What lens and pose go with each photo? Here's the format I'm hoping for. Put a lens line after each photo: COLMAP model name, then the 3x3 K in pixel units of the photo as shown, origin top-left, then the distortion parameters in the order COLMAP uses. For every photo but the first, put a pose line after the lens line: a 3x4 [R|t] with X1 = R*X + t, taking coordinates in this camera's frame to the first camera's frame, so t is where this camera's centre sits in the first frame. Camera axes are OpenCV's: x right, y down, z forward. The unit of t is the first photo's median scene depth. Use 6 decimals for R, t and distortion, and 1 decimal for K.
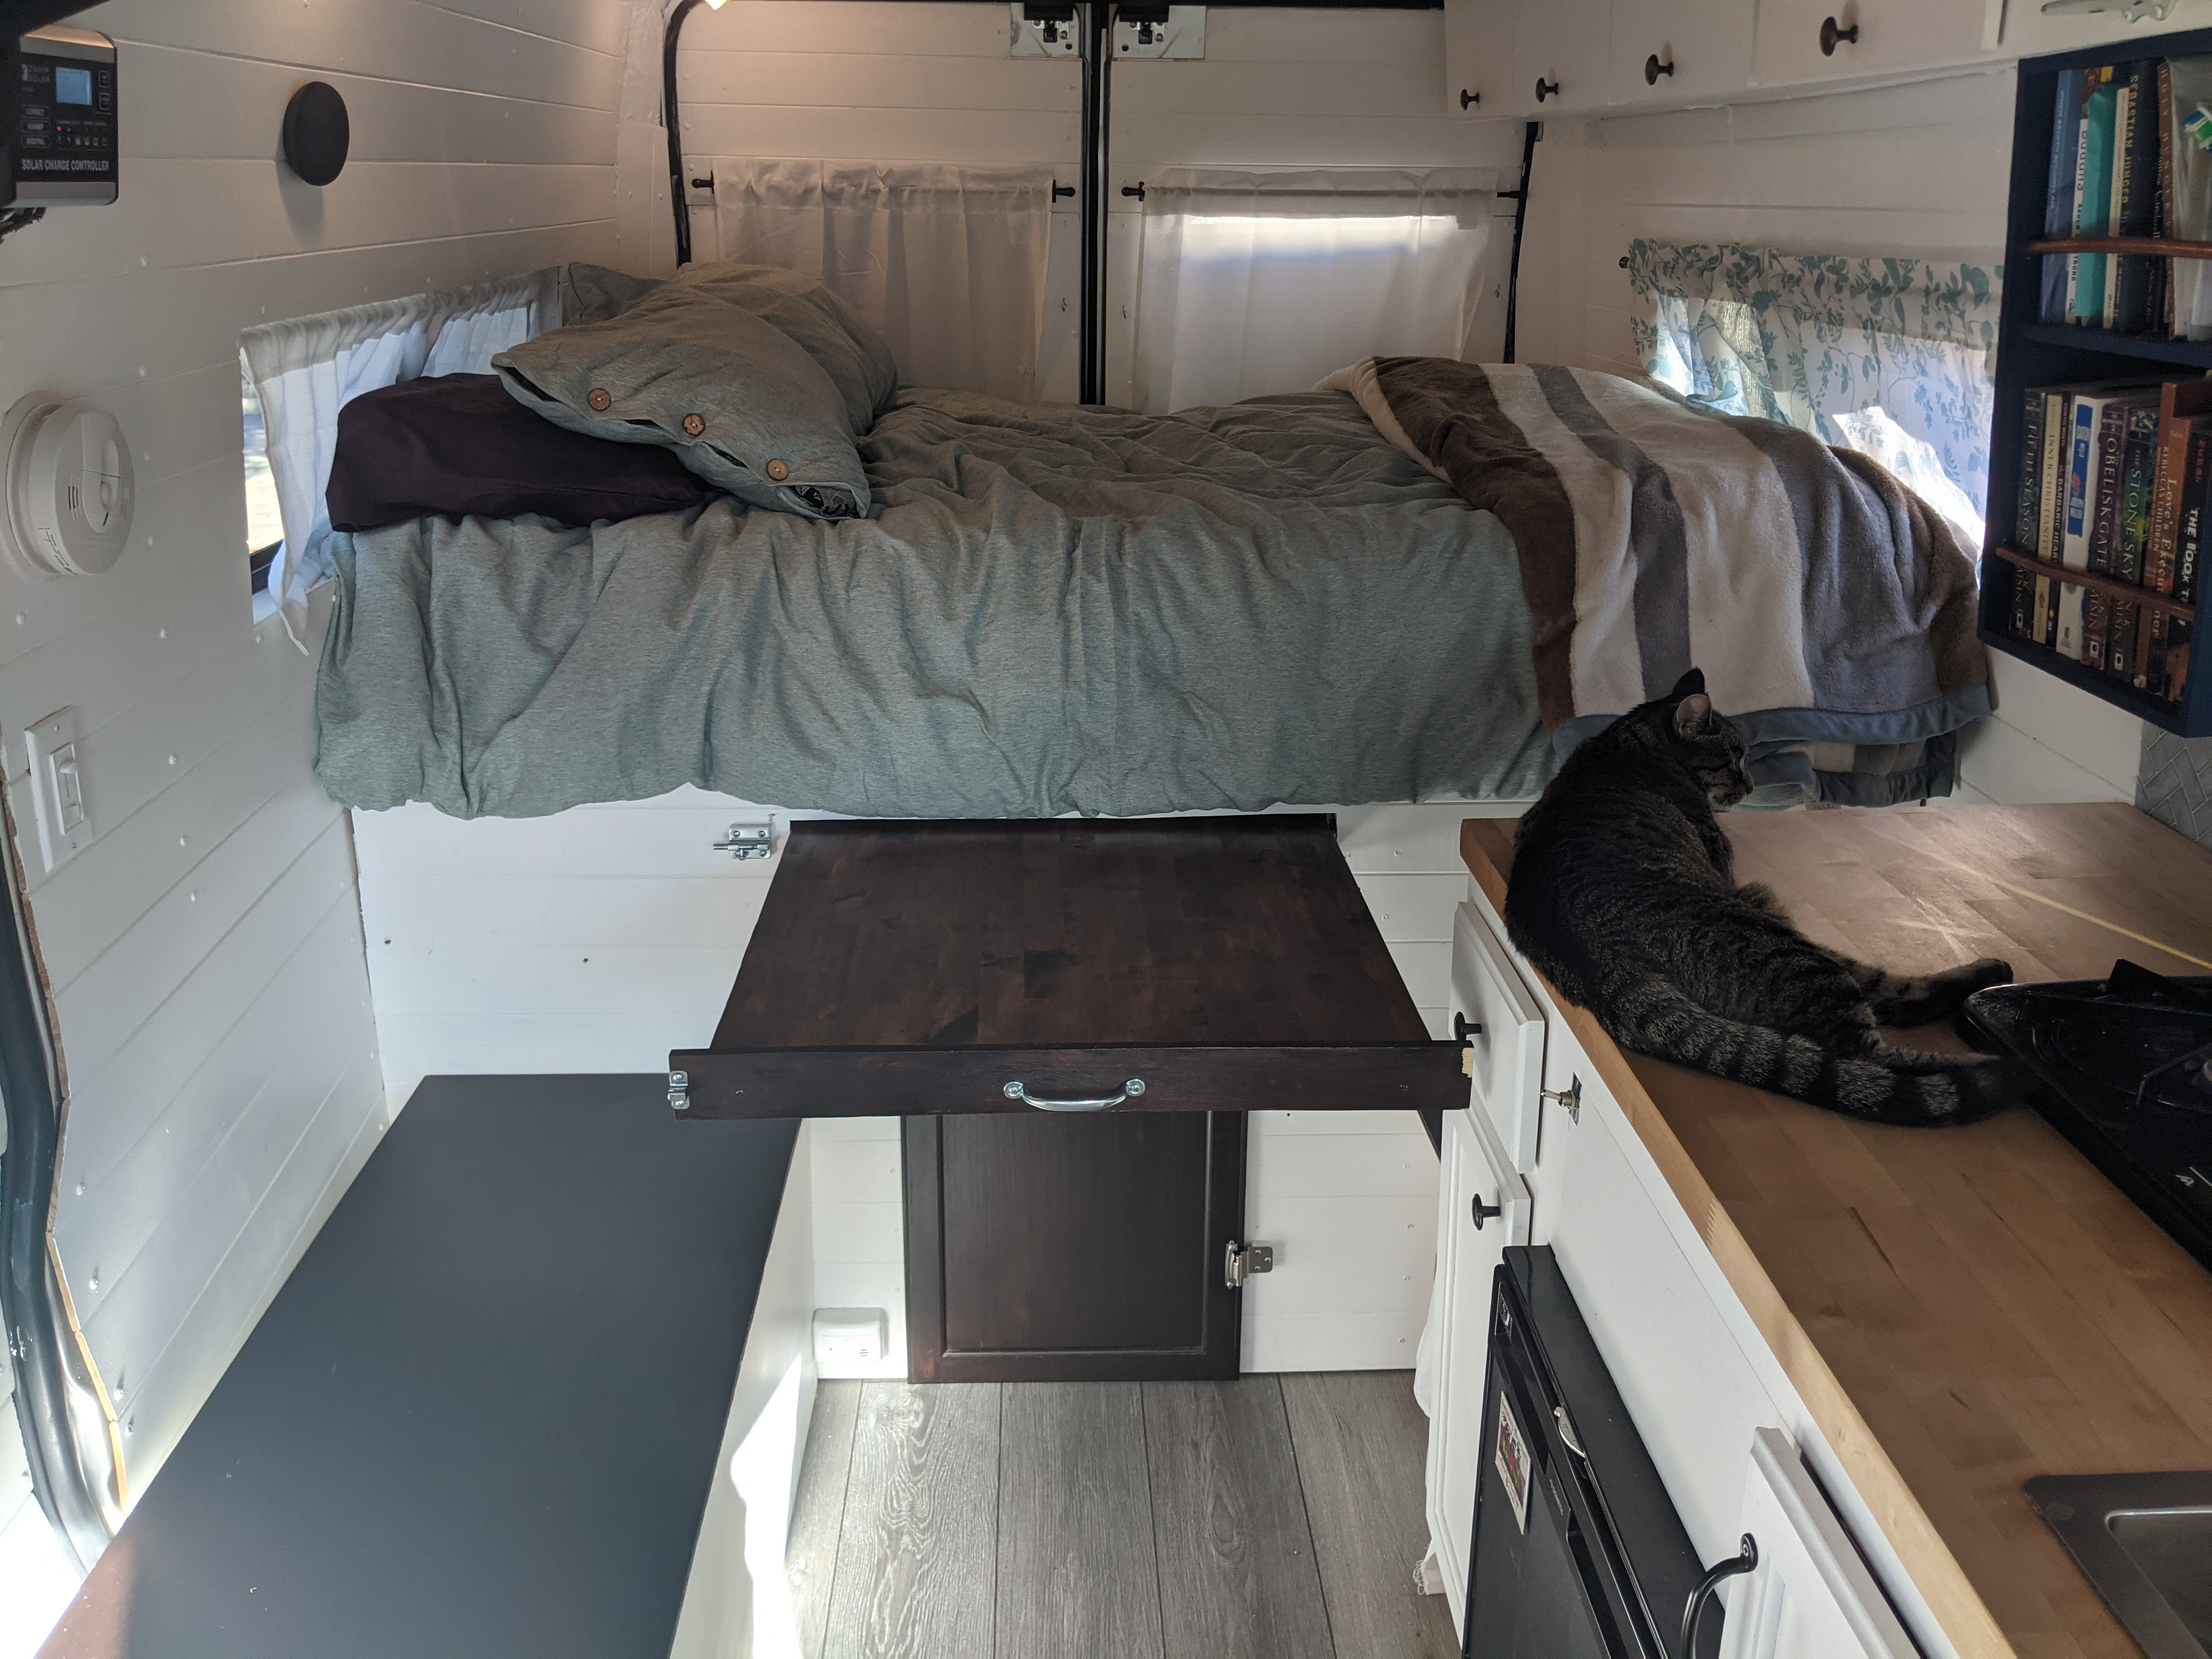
lens RADIAL K [[1781.7, 0, 1102.4], [0, 1781.7, 828.6], [0, 0, 1]] dist [-0.029179, -0.012748]
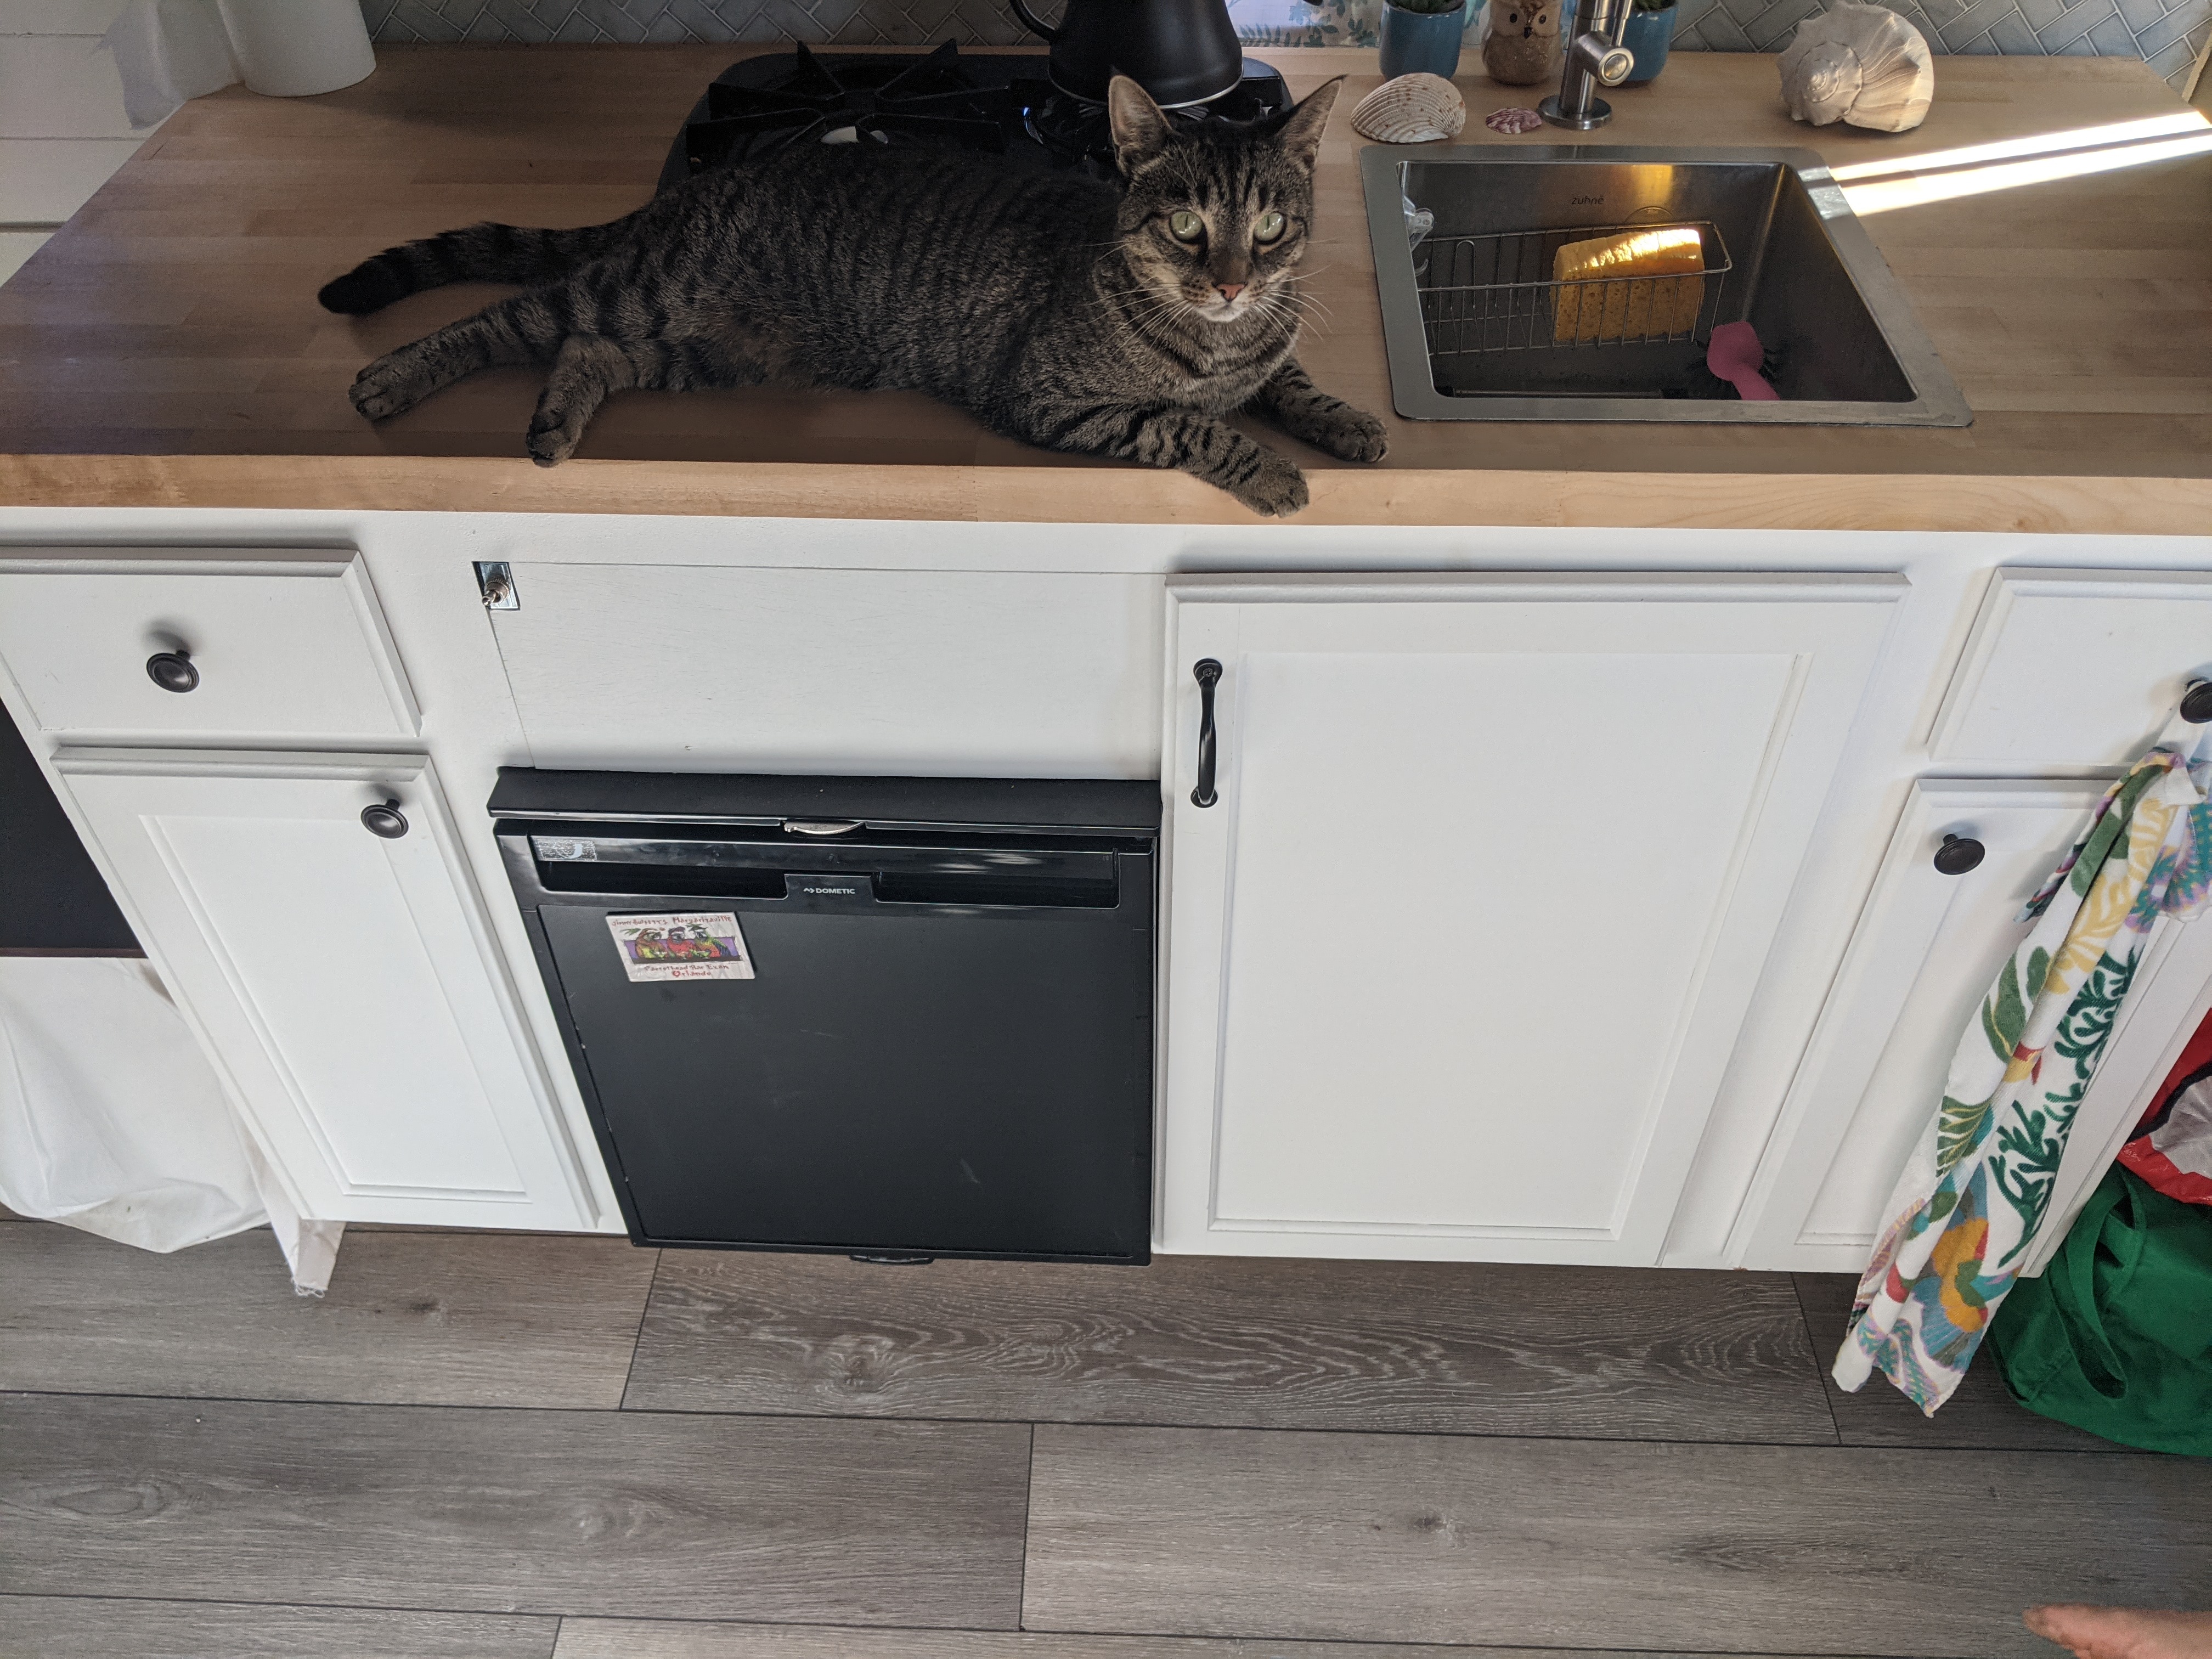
lens RADIAL K [[1781.7, 0, 1113.8], [0, 1781.7, 823.5], [0, 0, 1]] dist [-0.029179, -0.012748]
pose [[0.064820, -0.694283, 0.716777, -0.521356], [0.359118, 0.686393, 0.632376, -0.270337], [-0.931039, 0.216417, 0.293822, 0.700470]]
